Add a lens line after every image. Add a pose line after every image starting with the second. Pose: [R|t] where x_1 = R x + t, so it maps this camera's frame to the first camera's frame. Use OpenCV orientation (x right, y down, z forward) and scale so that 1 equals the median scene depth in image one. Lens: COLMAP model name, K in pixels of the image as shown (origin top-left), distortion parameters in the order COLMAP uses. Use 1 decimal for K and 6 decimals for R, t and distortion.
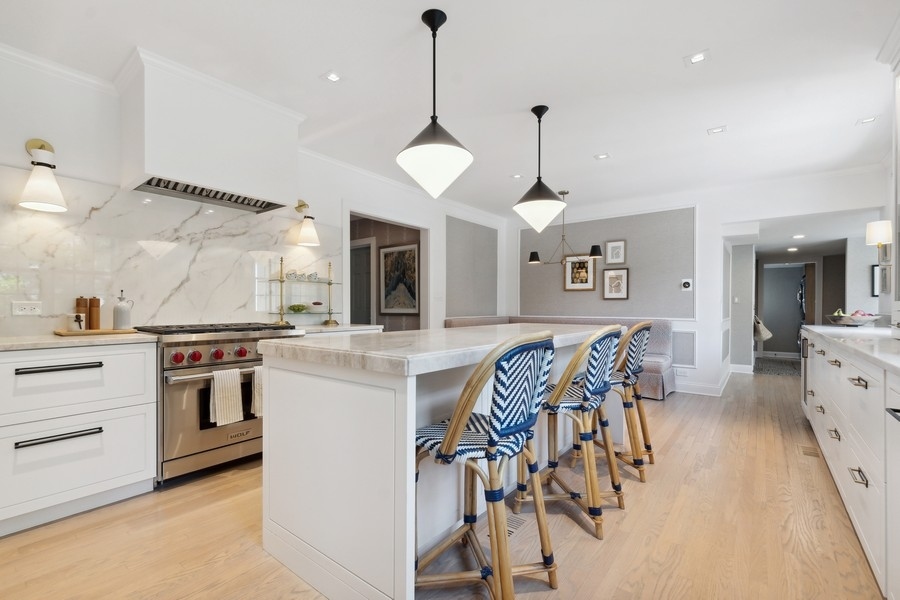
lens RADIAL K [[393.2, 0, 451.0], [0, 393.2, 305.5], [0, 0, 1]] dist [-0.000132, -0.000013]
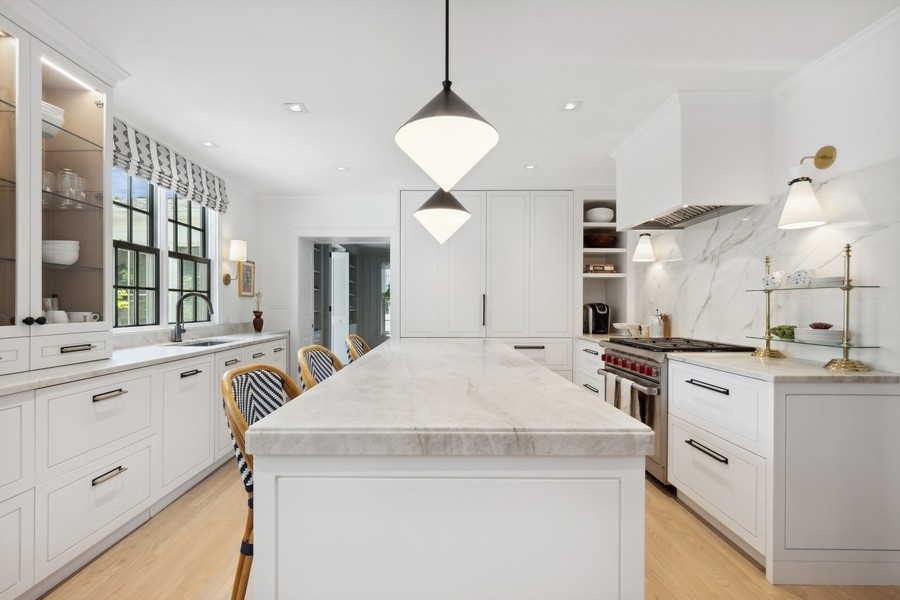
lens RADIAL K [[427.8, 0, 448.4], [0, 427.8, 305.7], [0, 0, 1]] dist [-0.000187, -0.000067]
pose [[-0.771594, -0.009265, -0.636048, 0.553621], [-0.008160, 0.999956, -0.004666, -0.032566], [0.636063, 0.001590, -0.771635, 1.402400]]
